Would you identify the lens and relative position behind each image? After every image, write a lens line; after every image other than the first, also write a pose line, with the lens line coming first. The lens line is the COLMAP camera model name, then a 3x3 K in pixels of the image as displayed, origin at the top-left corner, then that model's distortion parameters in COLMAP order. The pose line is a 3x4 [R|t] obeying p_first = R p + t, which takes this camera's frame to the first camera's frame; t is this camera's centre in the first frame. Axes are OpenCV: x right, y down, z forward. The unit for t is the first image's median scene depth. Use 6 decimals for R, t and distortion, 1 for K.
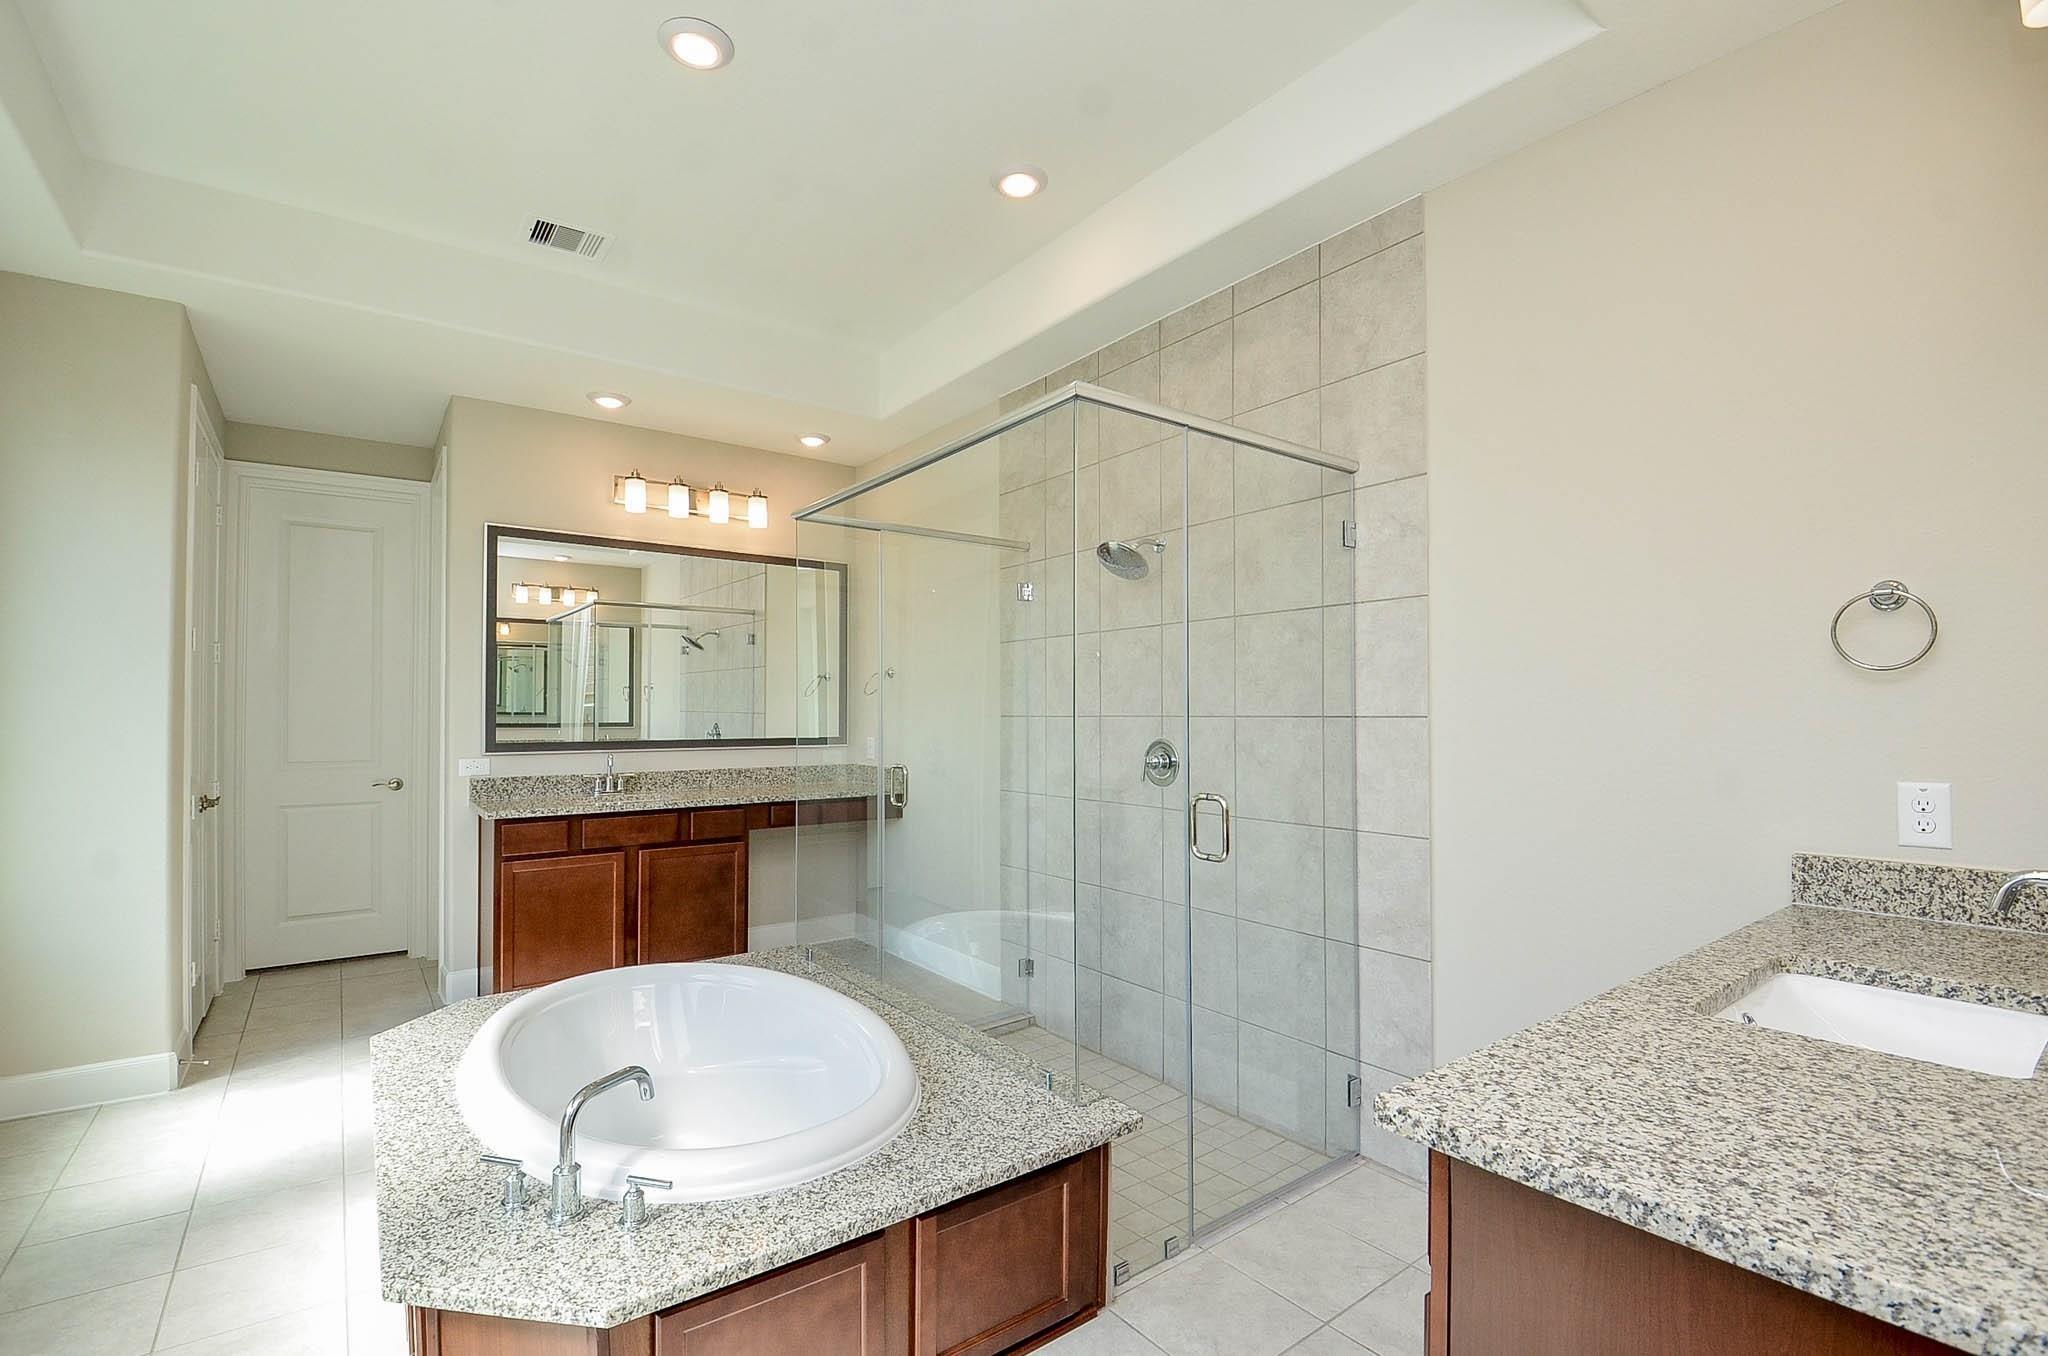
lens RADIAL K [[907.9, 0, 1019.4], [0, 907.9, 697.3], [0, 0, 1]] dist [-0.001584, -0.000152]
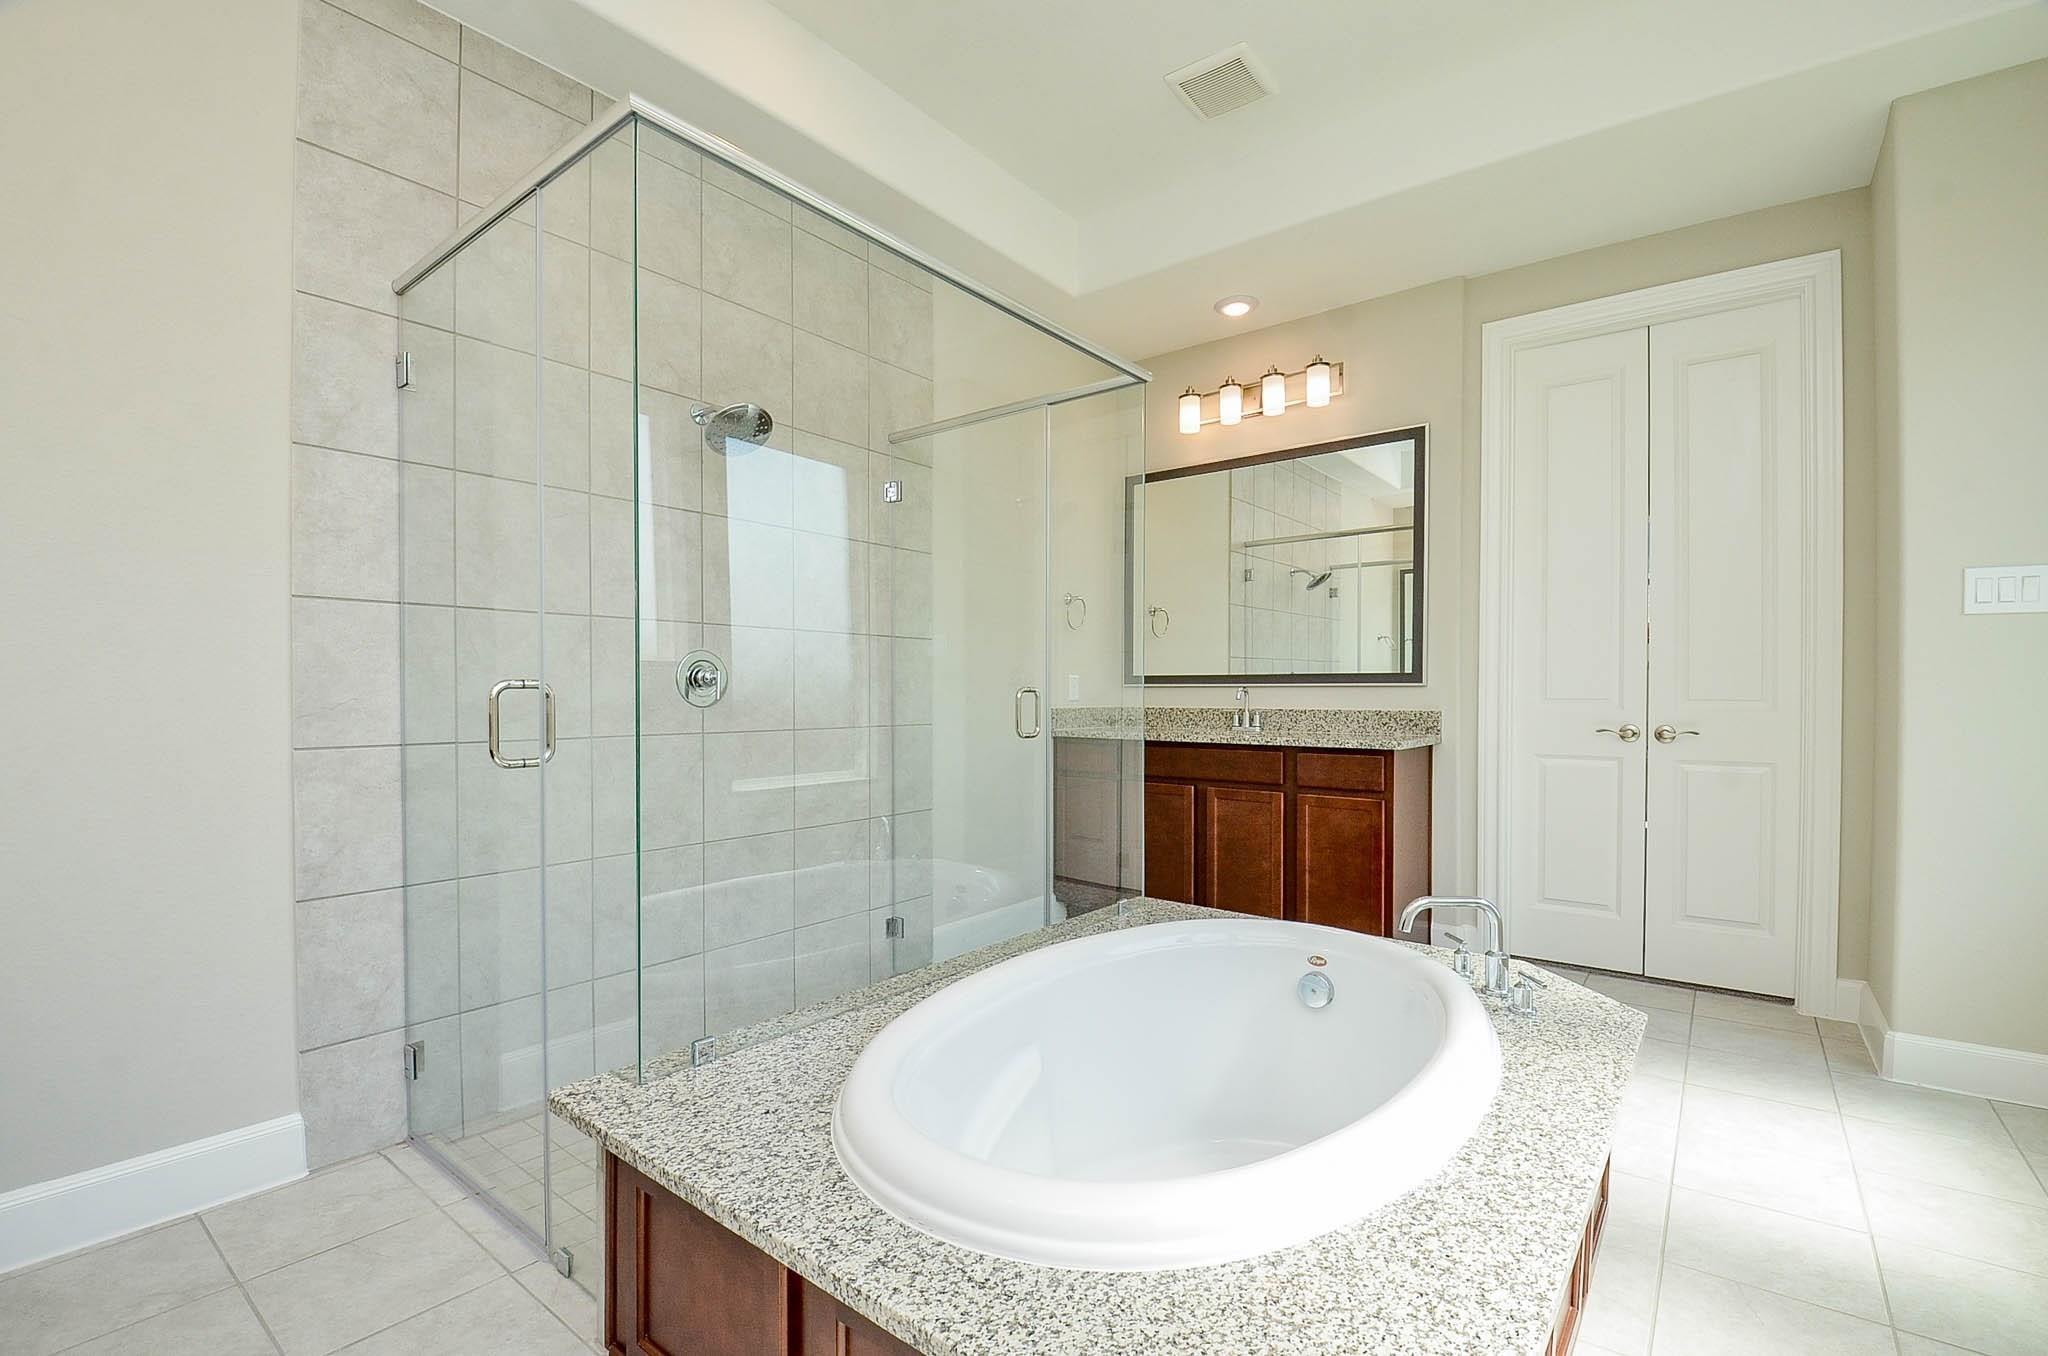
lens RADIAL K [[907.9, 0, 1019.4], [0, 907.9, 697.3], [0, 0, 1]] dist [-0.001584, -0.000152]
pose [[-0.258469, -0.004902, 0.966007, -0.866819], [-0.017436, 0.999848, 0.000409, 0.099653], [-0.965862, -0.016738, -0.258515, 1.110746]]
